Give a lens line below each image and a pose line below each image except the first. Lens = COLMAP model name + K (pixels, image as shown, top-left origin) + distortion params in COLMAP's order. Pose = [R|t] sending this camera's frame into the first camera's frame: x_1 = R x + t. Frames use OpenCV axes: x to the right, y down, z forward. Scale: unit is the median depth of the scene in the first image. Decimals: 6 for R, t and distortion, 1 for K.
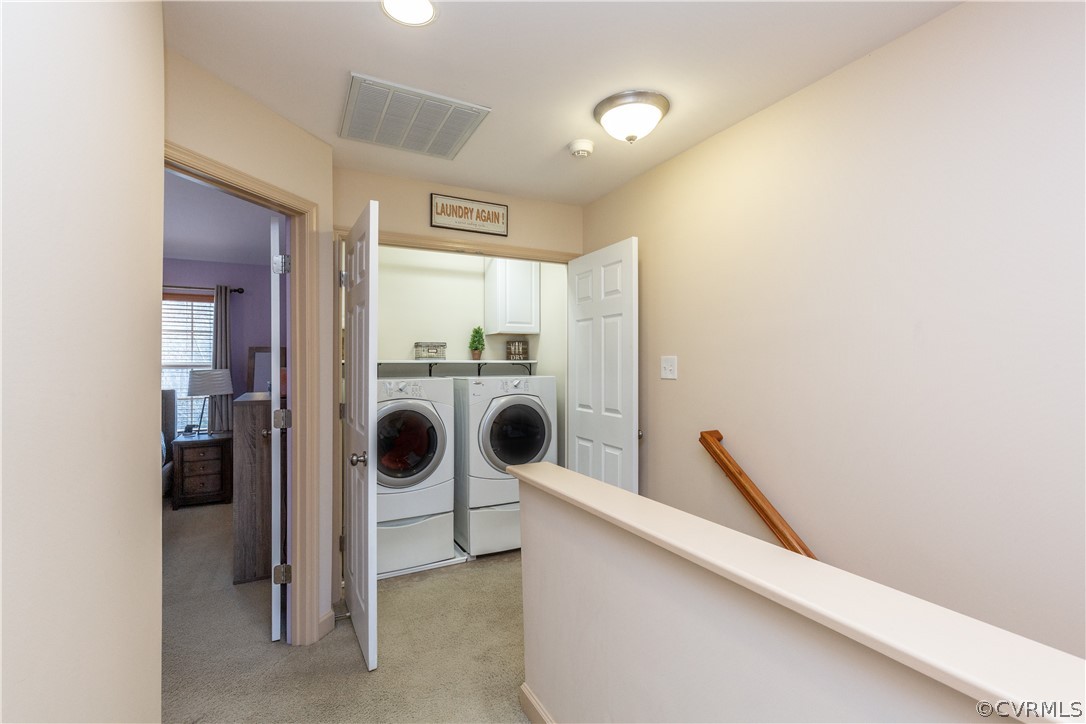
lens RADIAL K [[491.4, 0, 545.7], [0, 491.4, 357.3], [0, 0, 1]] dist [0.009391, -0.001790]
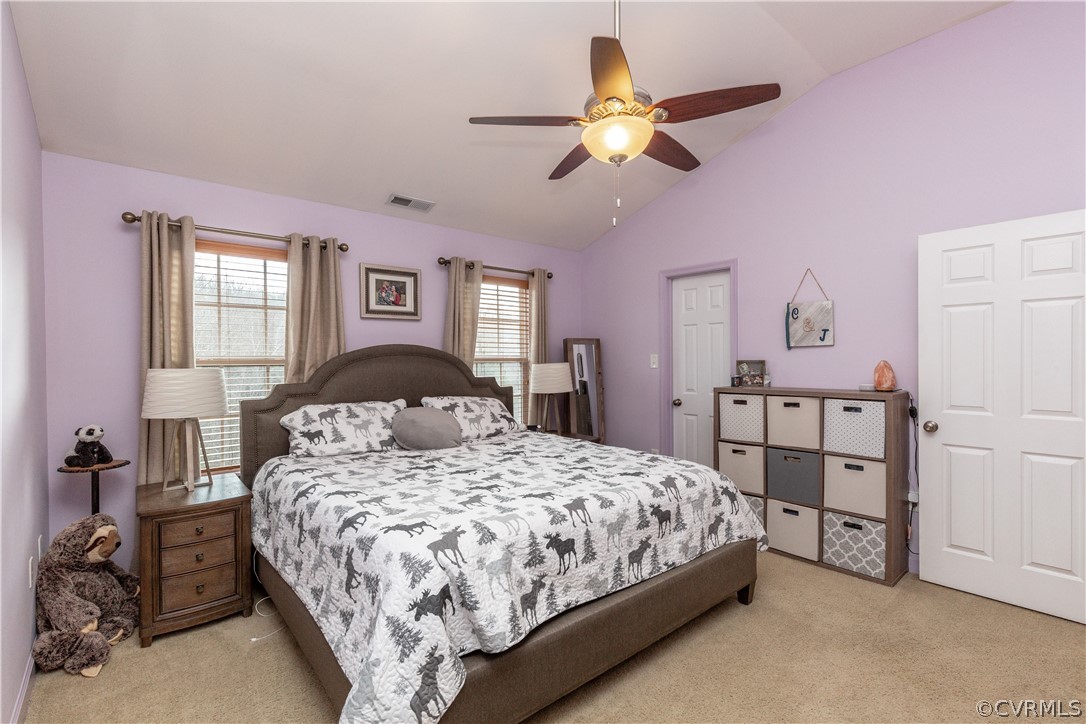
lens RADIAL K [[491.4, 0, 538.5], [0, 491.4, 356.8], [0, 0, 1]] dist [0.009391, -0.001790]
pose [[0.976527, 0.004195, 0.215356, -1.110784], [-0.005747, 0.999962, 0.006582, 0.009066], [-0.215320, -0.007666, 0.976513, 0.178212]]
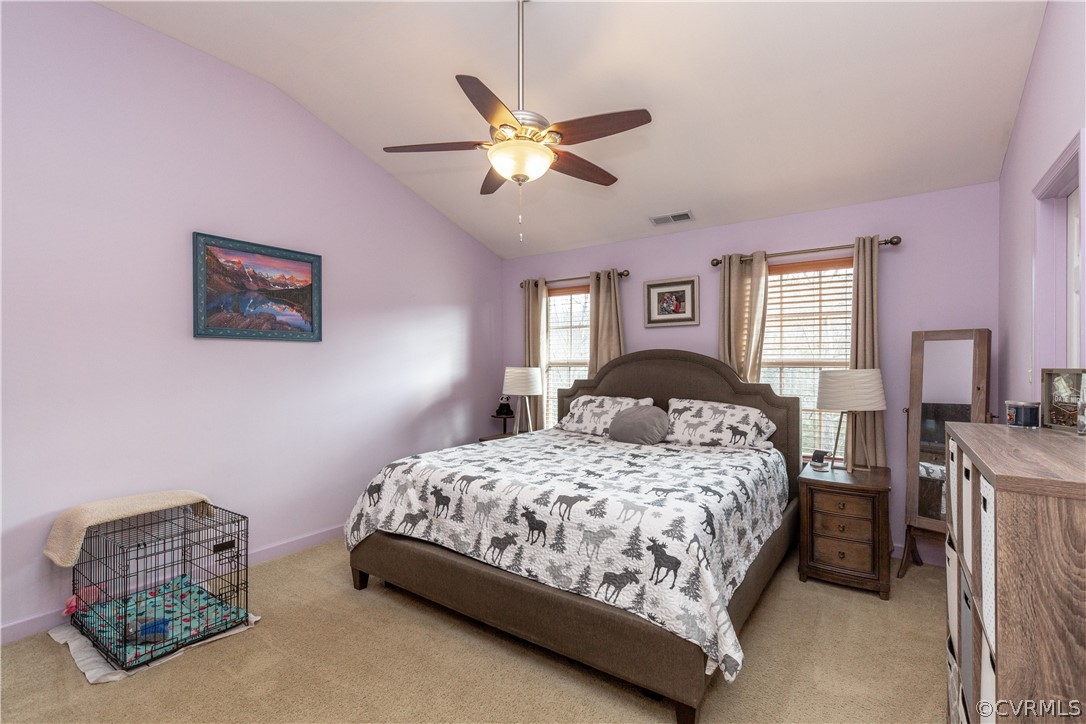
lens RADIAL K [[491.4, 0, 547.0], [0, 491.4, 361.0], [0, 0, 1]] dist [0.009391, -0.001790]
pose [[0.460118, 0.004995, -0.887844, -0.369448], [0.005819, 0.999946, 0.008642, 0.007305], [0.887839, -0.009143, 0.460064, 0.451307]]
